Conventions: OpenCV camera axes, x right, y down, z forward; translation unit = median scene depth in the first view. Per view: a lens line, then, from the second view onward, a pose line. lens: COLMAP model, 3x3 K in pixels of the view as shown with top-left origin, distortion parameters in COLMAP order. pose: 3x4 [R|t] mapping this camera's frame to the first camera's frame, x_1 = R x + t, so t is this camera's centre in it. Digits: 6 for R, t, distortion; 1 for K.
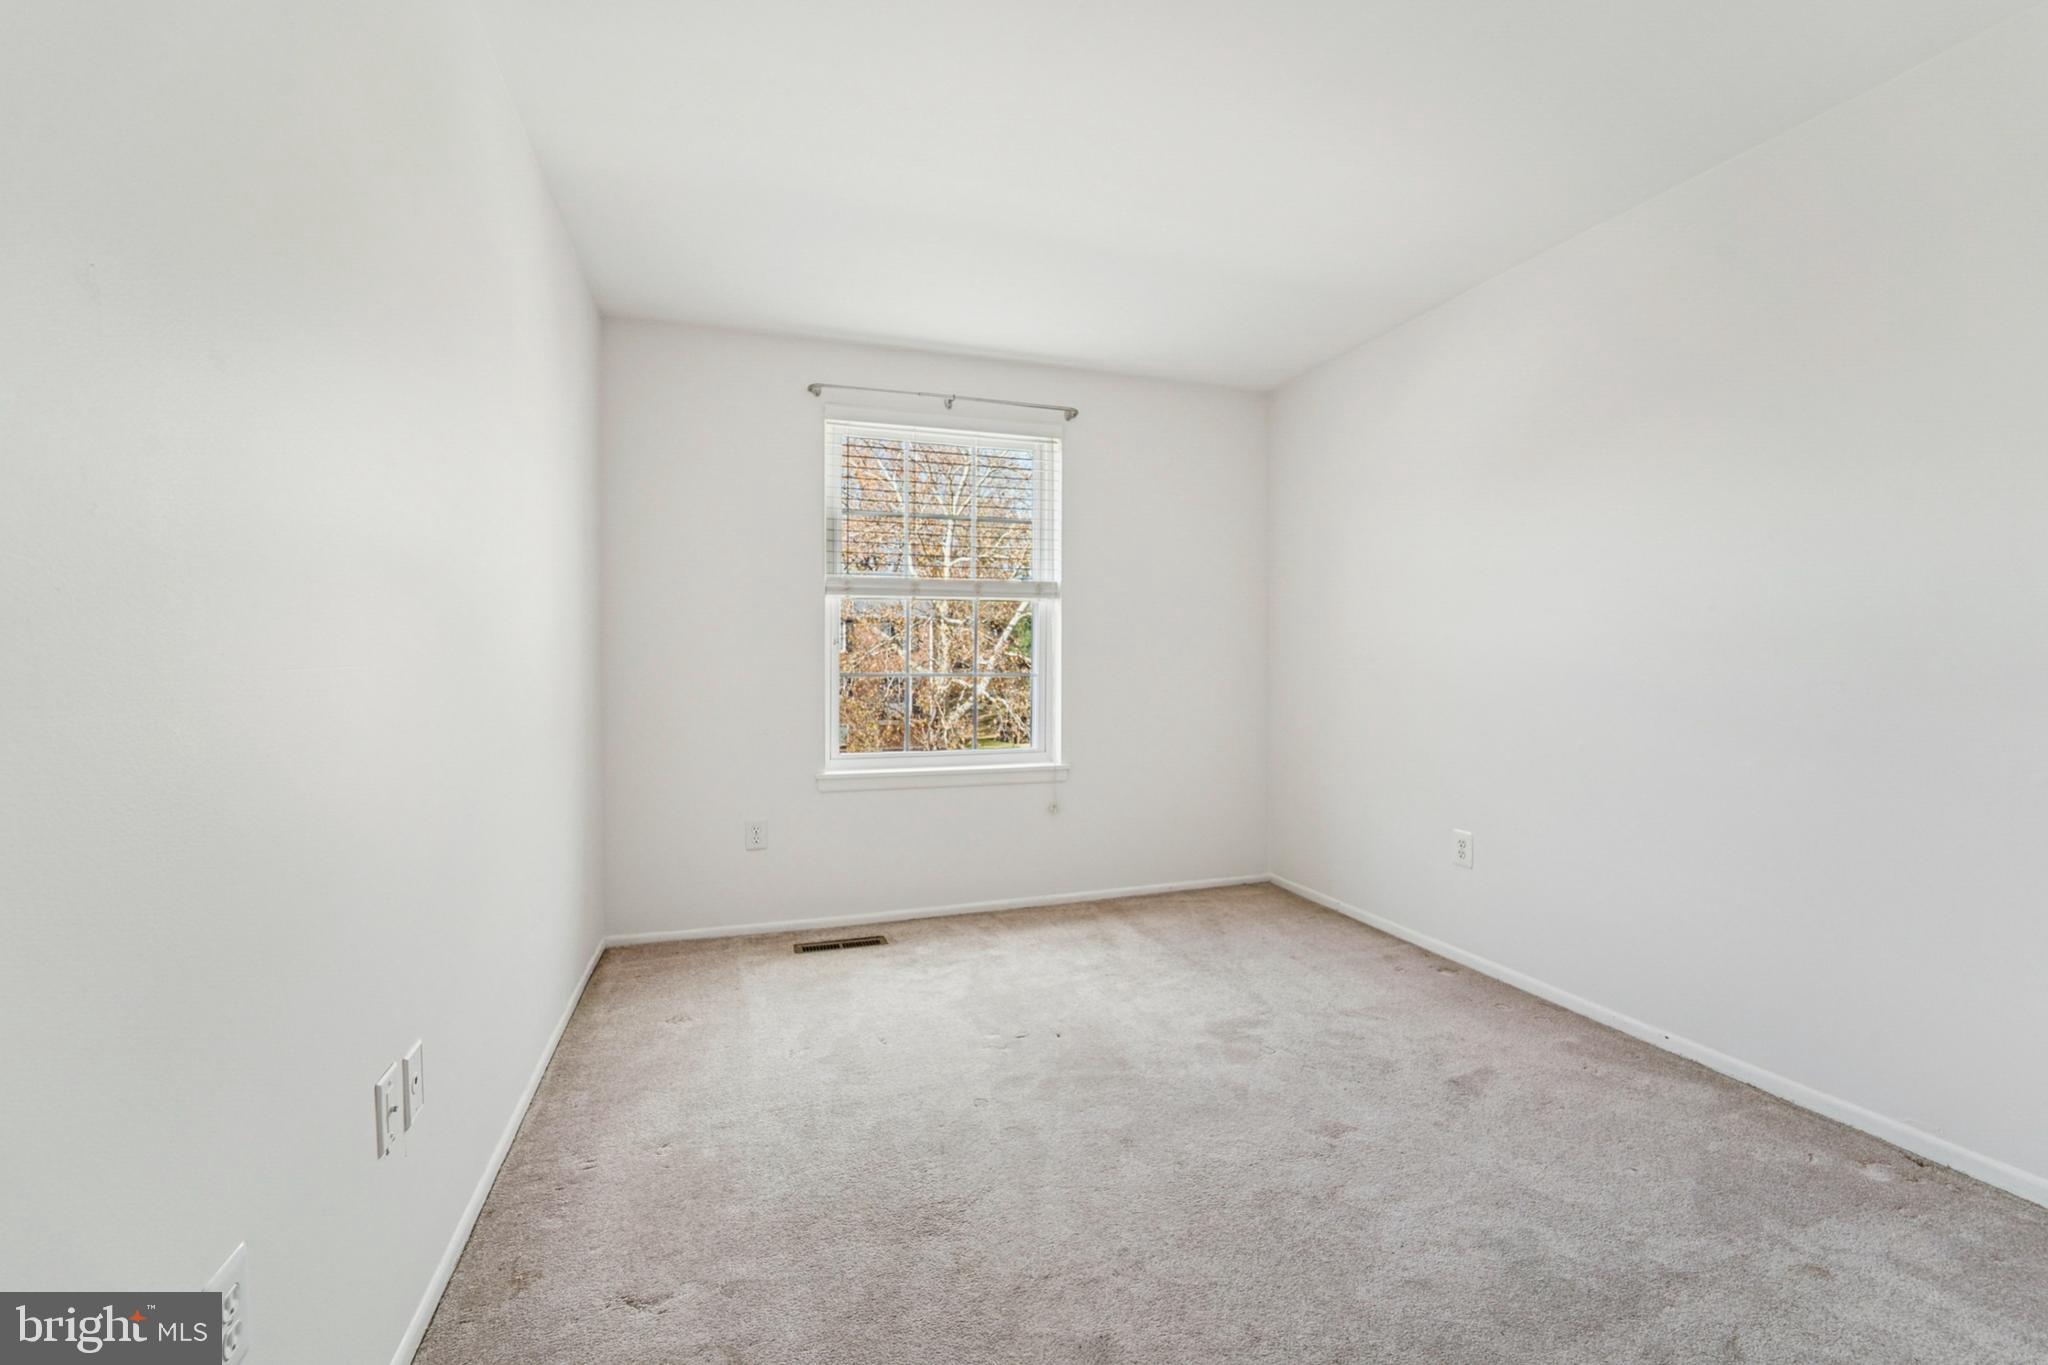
lens RADIAL K [[844.1, 0, 1021.4], [0, 844.1, 667.5], [0, 0, 1]] dist [-0.016907, 0.000195]
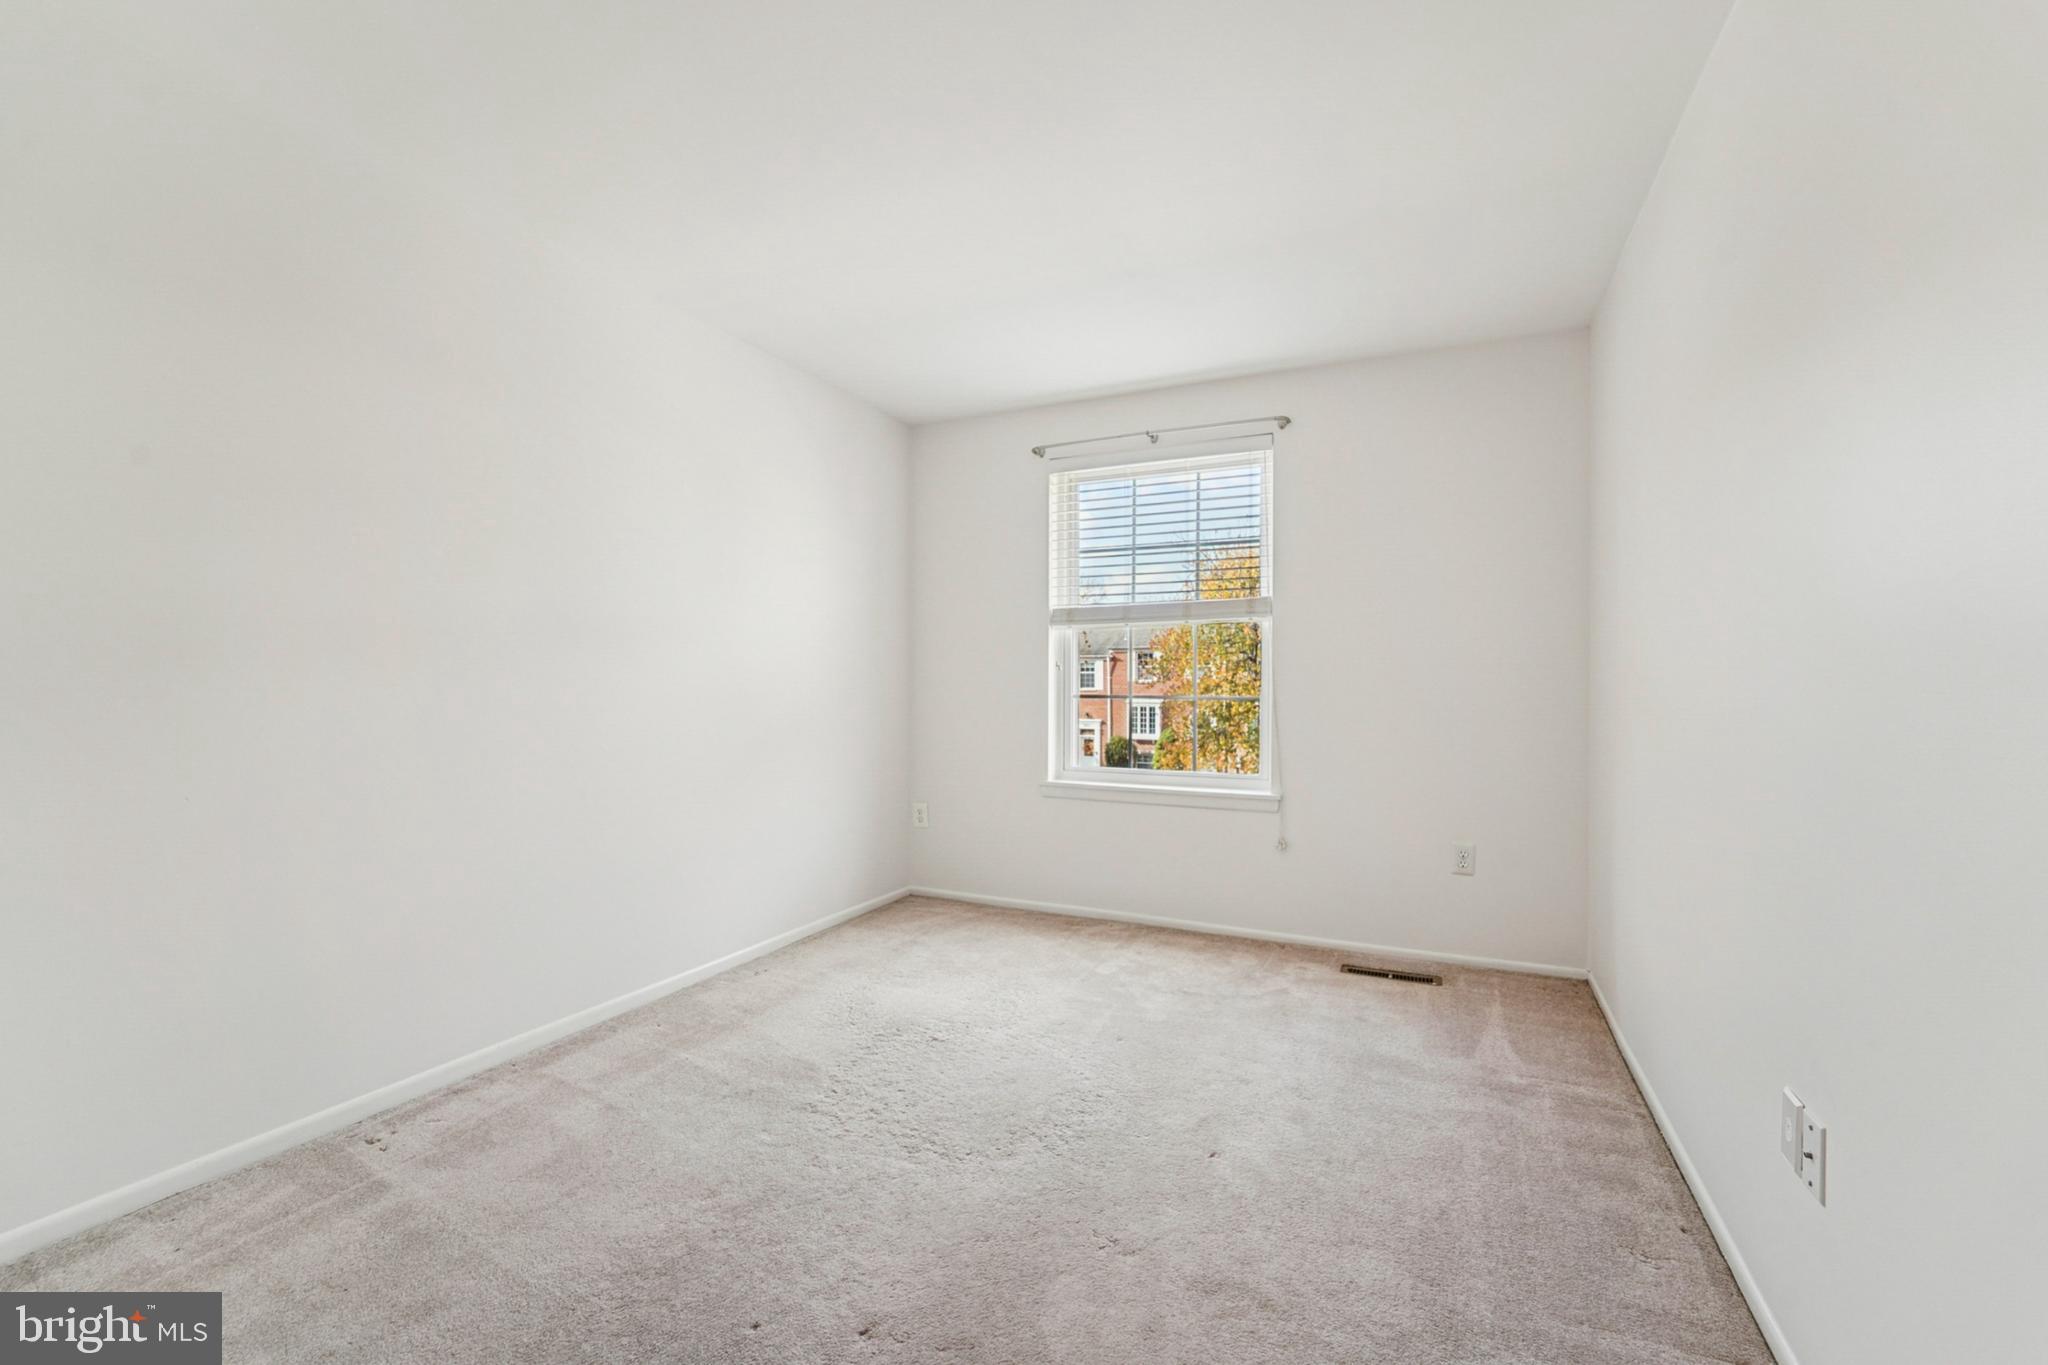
lens RADIAL K [[844.1, 0, 1030.6], [0, 844.1, 693.6], [0, 0, 1]] dist [-0.016907, 0.000195]
pose [[0.720597, 0.020408, -0.693054, 0.484925], [-0.008440, 0.999751, 0.020663, -0.015903], [0.693303, -0.009040, 0.720590, 0.125329]]
